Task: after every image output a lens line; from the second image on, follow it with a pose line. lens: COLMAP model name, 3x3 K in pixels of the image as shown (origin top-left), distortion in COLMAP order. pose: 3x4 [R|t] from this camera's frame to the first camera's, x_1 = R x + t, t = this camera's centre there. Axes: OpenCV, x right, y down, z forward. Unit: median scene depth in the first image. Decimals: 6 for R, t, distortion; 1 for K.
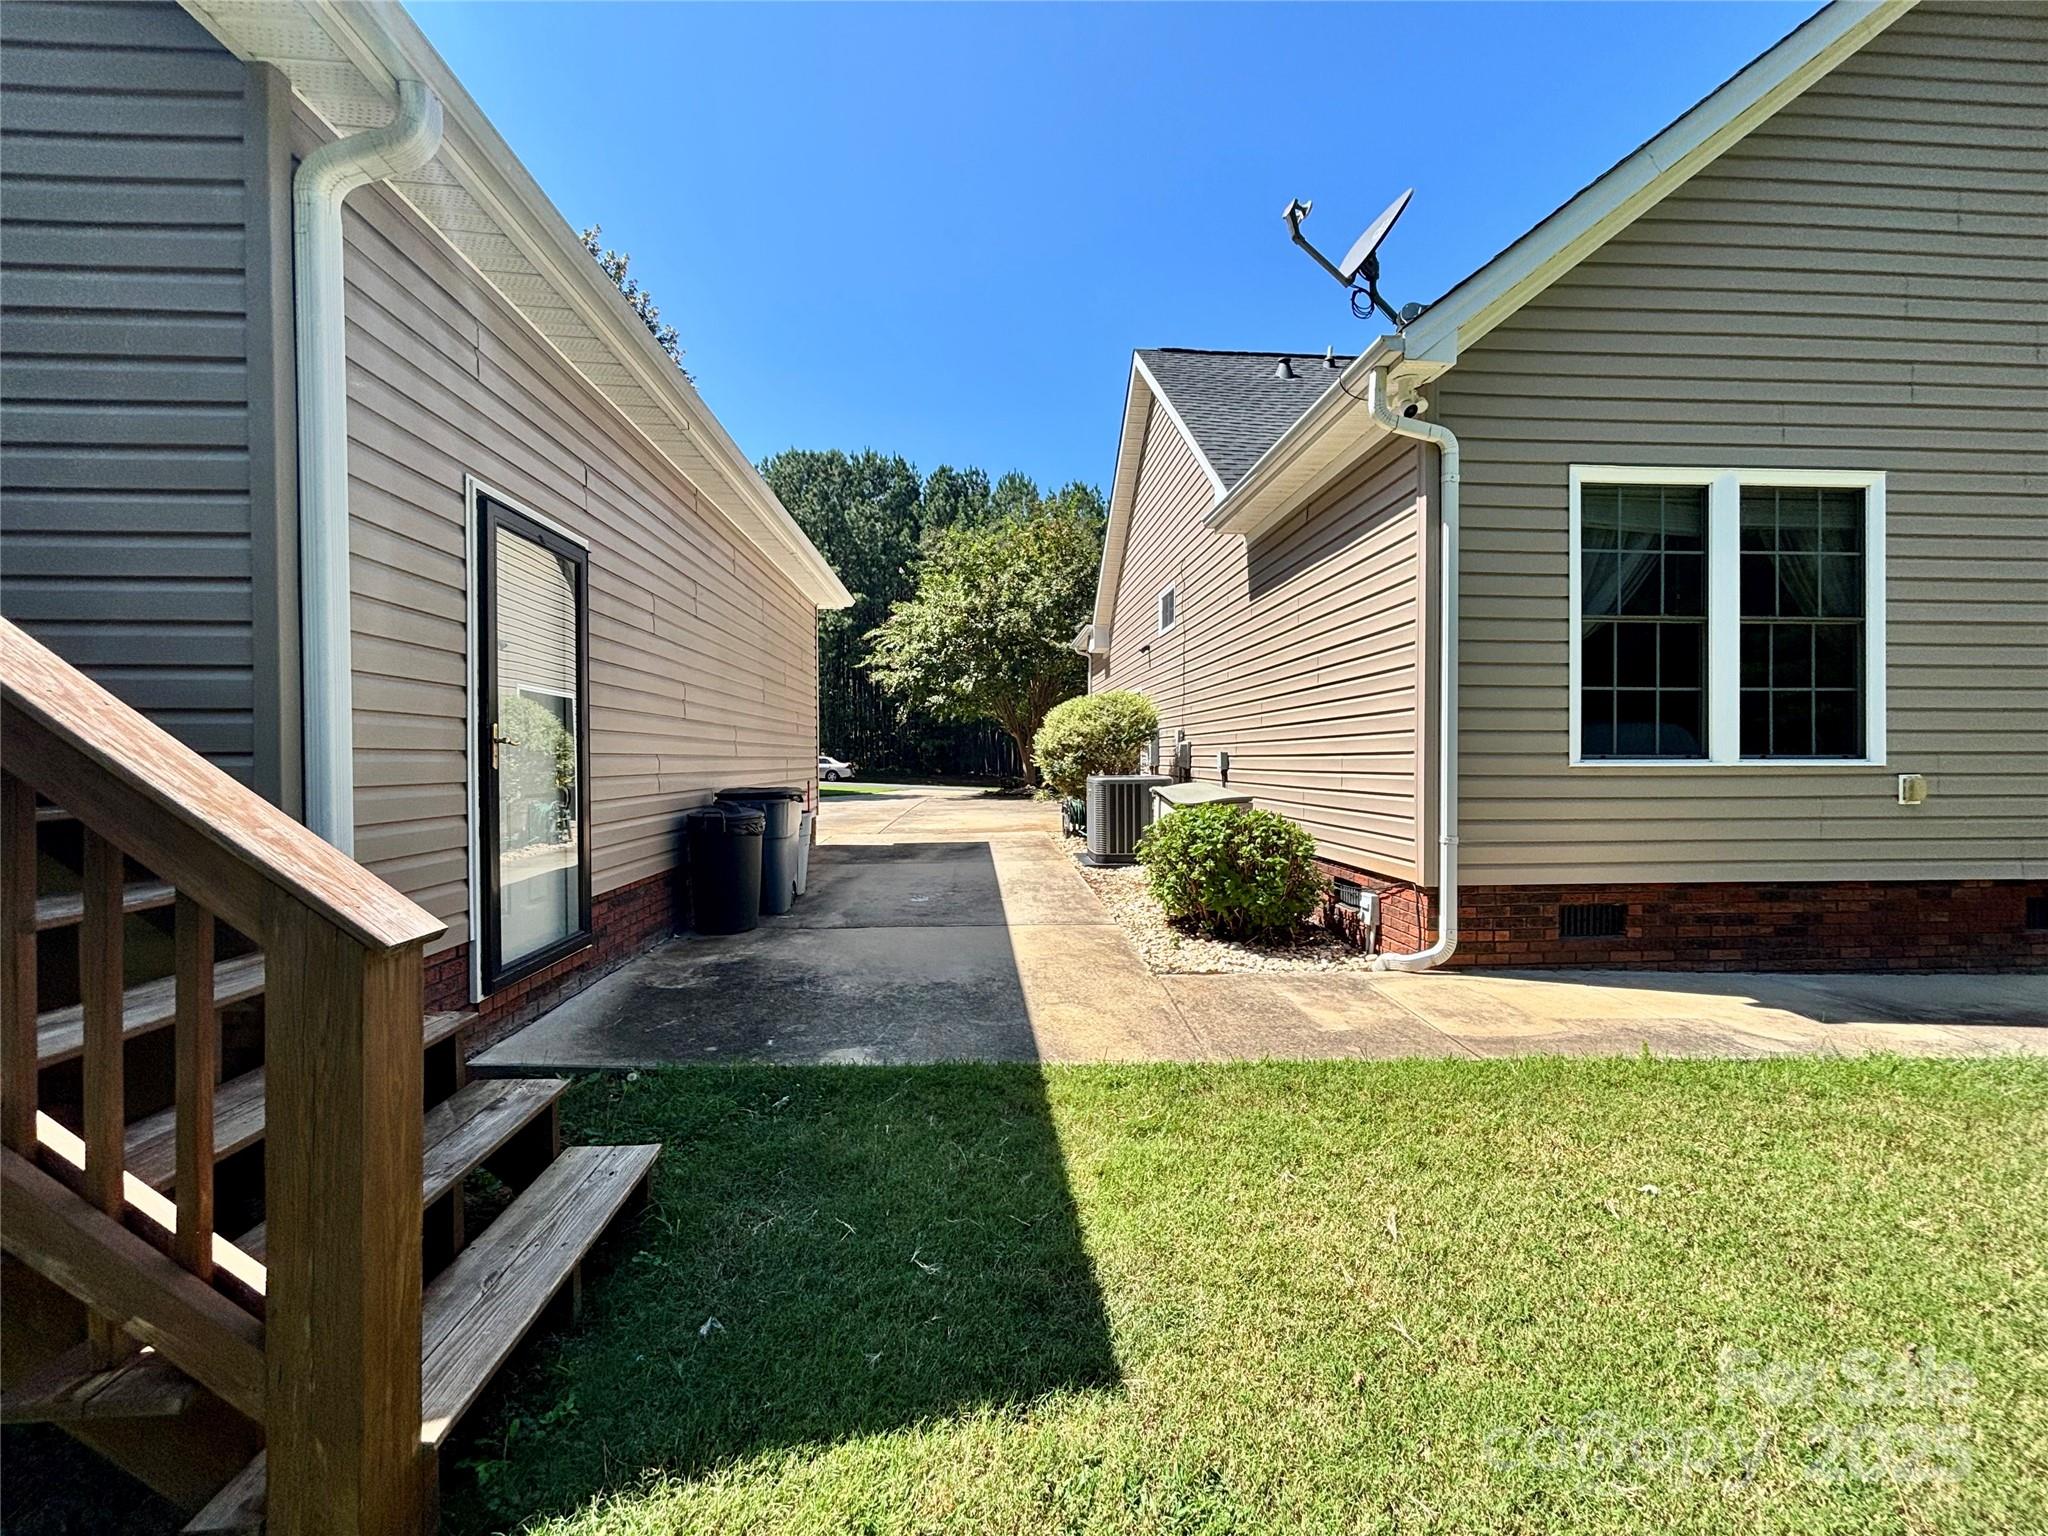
lens RADIAL K [[817.9, 0, 1024.0], [0, 817.9, 768.0], [0, 0, 1]] dist [0.000330, 0.000087]
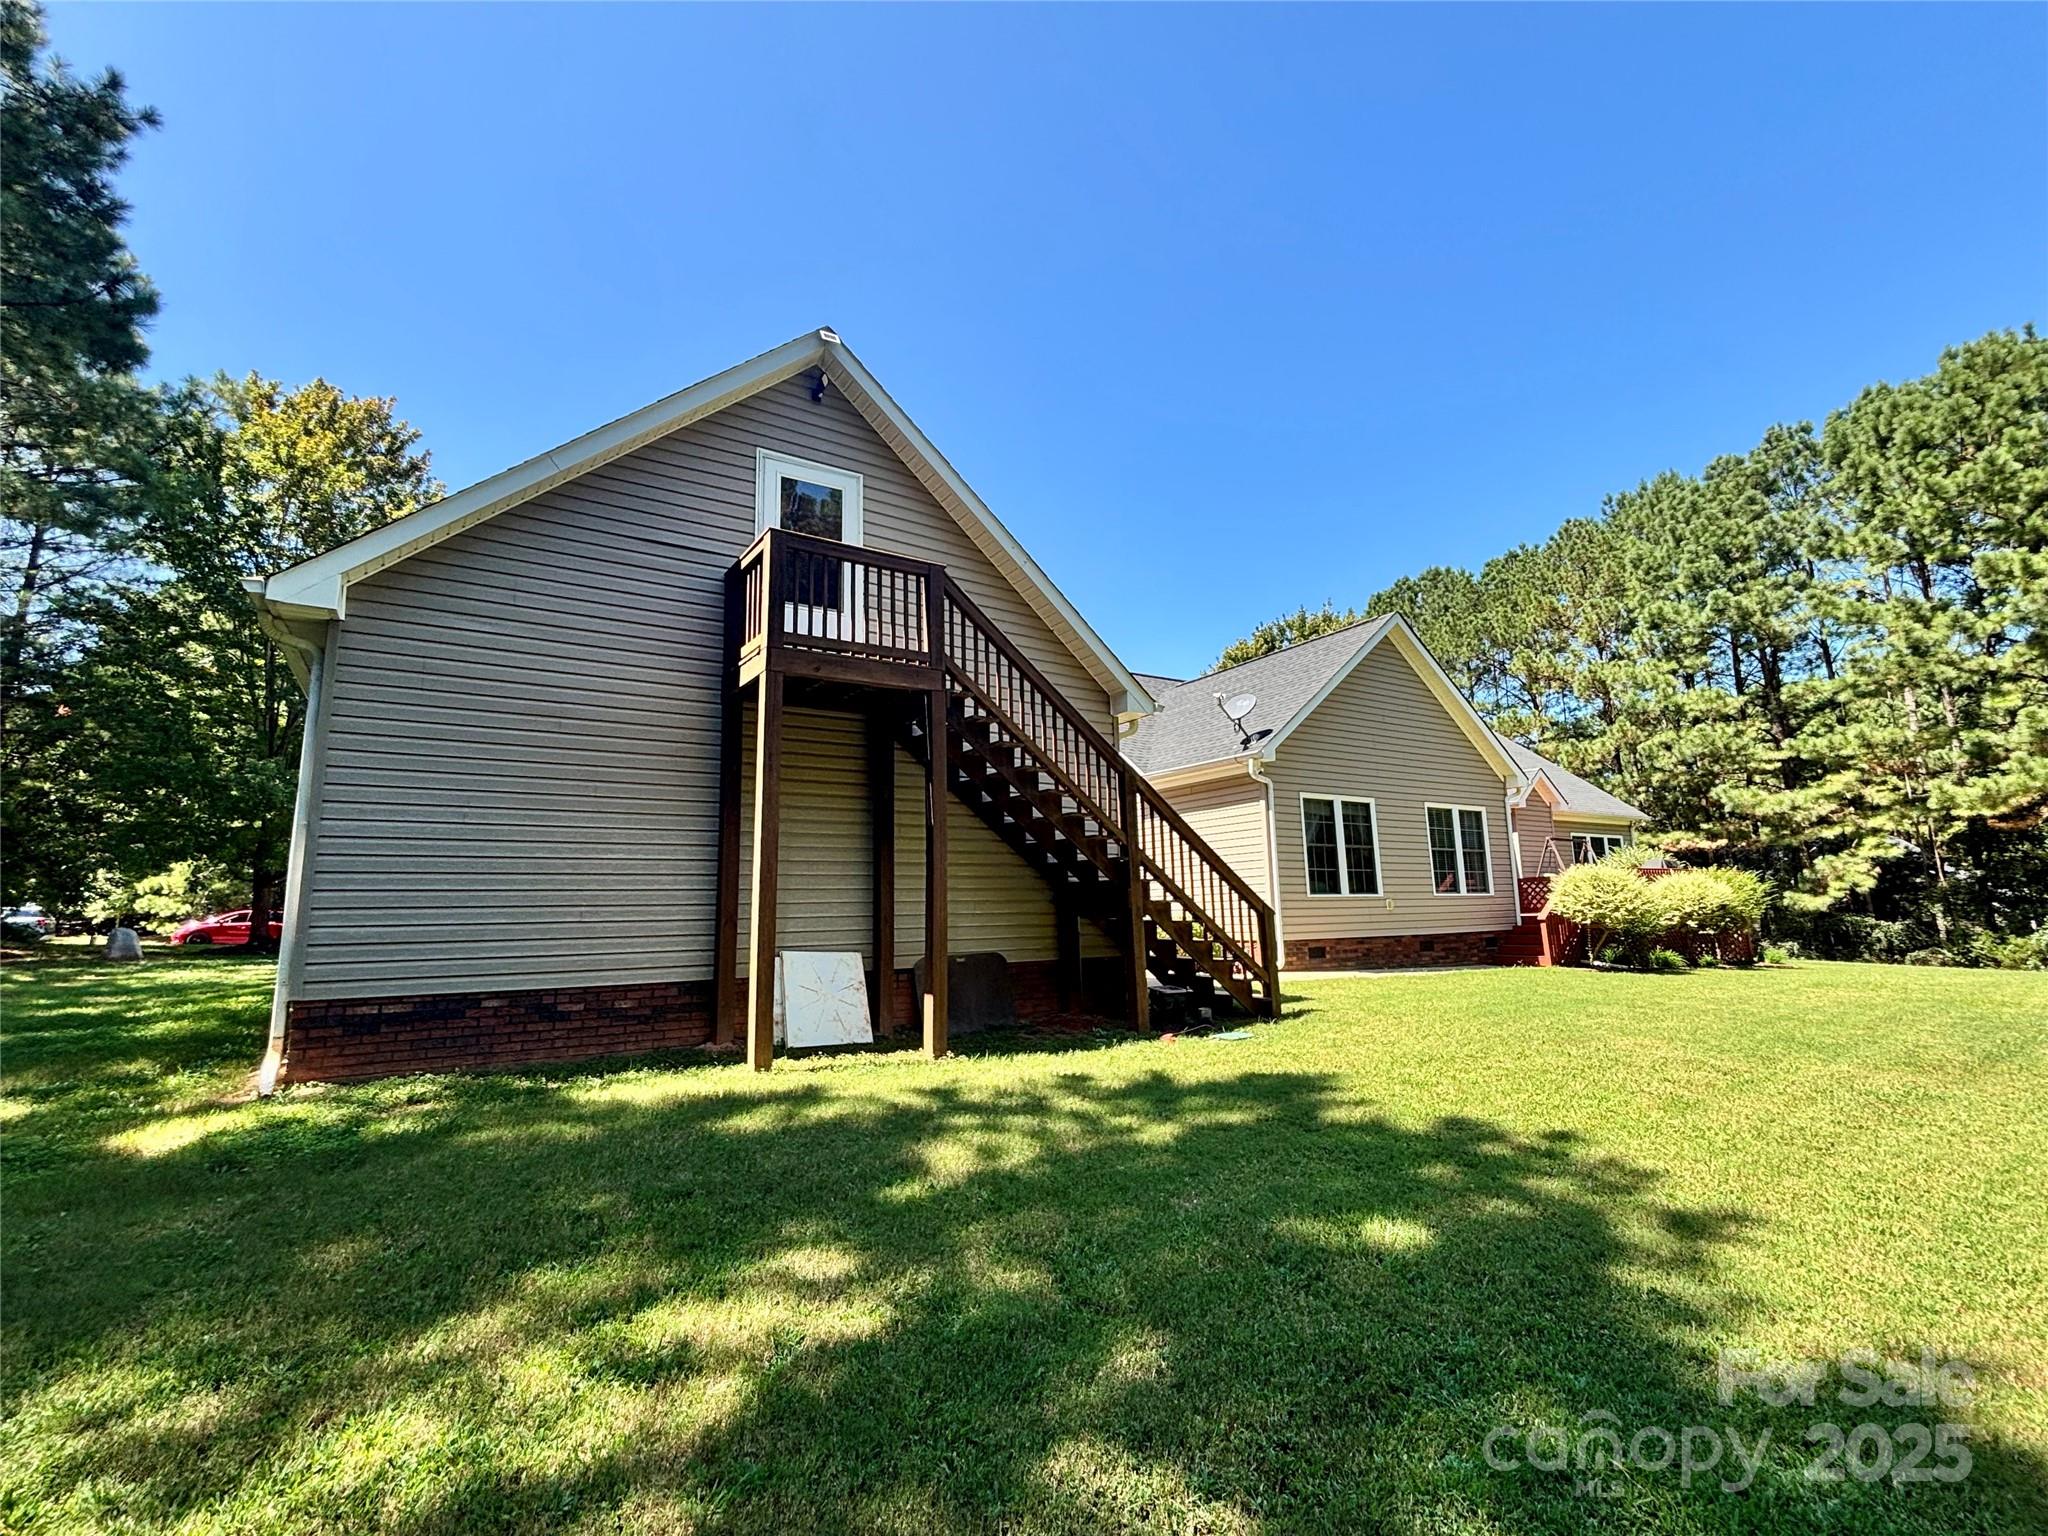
lens RADIAL K [[874.9, 0, 1024.0], [0, 874.9, 768.0], [0, 0, 1]] dist [-0.072940, -0.000314]
pose [[0.878435, 0.058994, 0.474206, -1.589694], [0.024085, 0.985623, -0.167232, 0.031490], [-0.477255, 0.158324, 0.864385, -1.149690]]
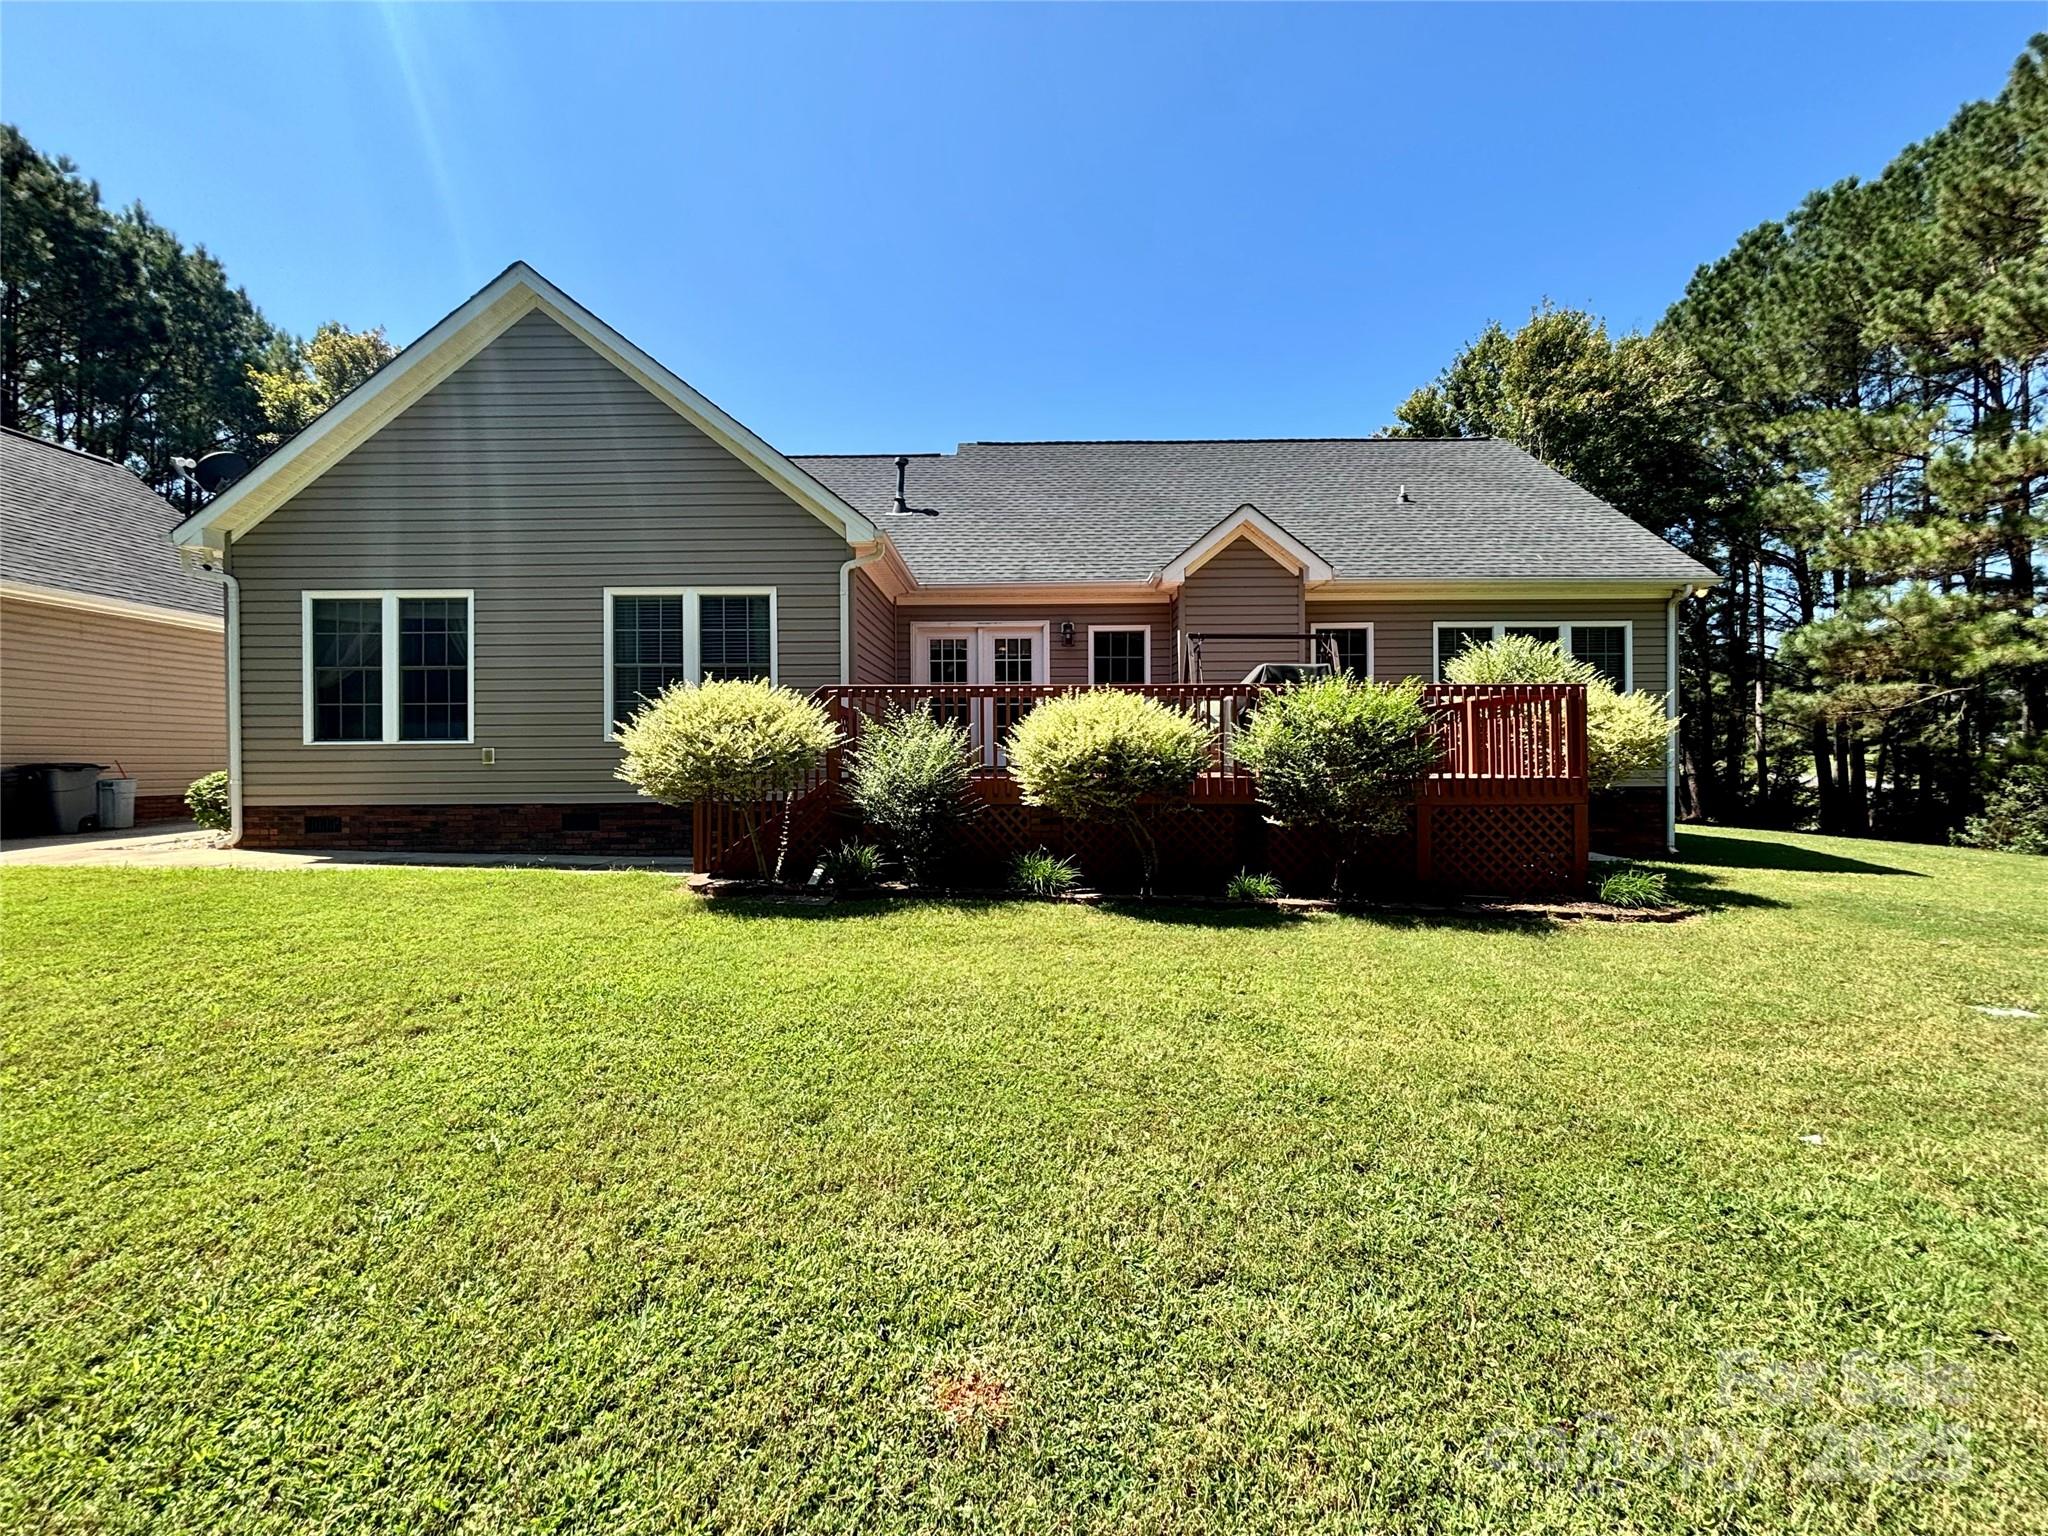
lens RADIAL K [[817.9, 0, 1024.0], [0, 817.9, 768.0], [0, 0, 1]] dist [0.000330, 0.000087]
pose [[0.997093, -0.008416, -0.075723, 2.496938], [0.008524, 0.999963, 0.001108, 0.064624], [0.075711, -0.001751, 0.997128, -0.806753]]
